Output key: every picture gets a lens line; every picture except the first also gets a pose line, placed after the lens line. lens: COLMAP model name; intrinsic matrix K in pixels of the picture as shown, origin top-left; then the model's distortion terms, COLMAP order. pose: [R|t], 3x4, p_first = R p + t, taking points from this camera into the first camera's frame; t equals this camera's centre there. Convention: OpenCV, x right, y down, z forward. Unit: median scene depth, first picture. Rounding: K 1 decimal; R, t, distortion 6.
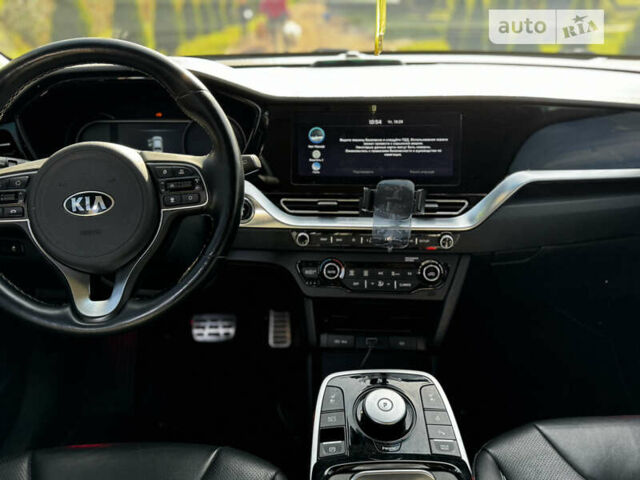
lens RADIAL K [[531.1, 0, 323.4], [0, 531.1, 243.0], [0, 0, 1]] dist [0.070867, -0.130931]
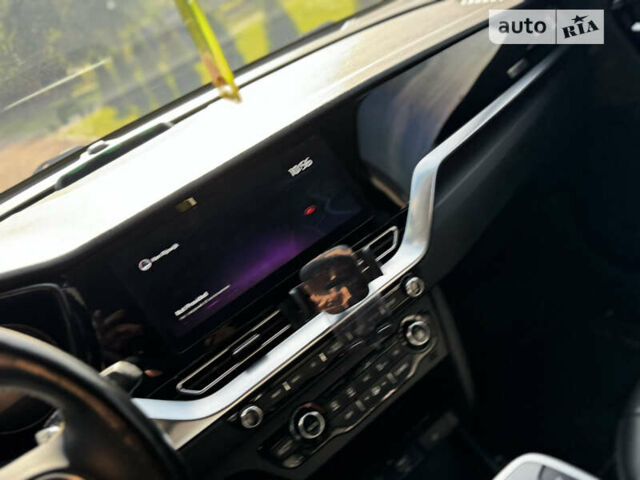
lens RADIAL K [[531.1, 0, 321.0], [0, 531.1, 241.9], [0, 0, 1]] dist [0.070867, -0.130931]
pose [[0.733185, -0.538613, 0.415133, -0.137463], [0.573465, 0.817809, 0.048242, -0.168587], [-0.365483, 0.202694, 0.908481, 0.400501]]
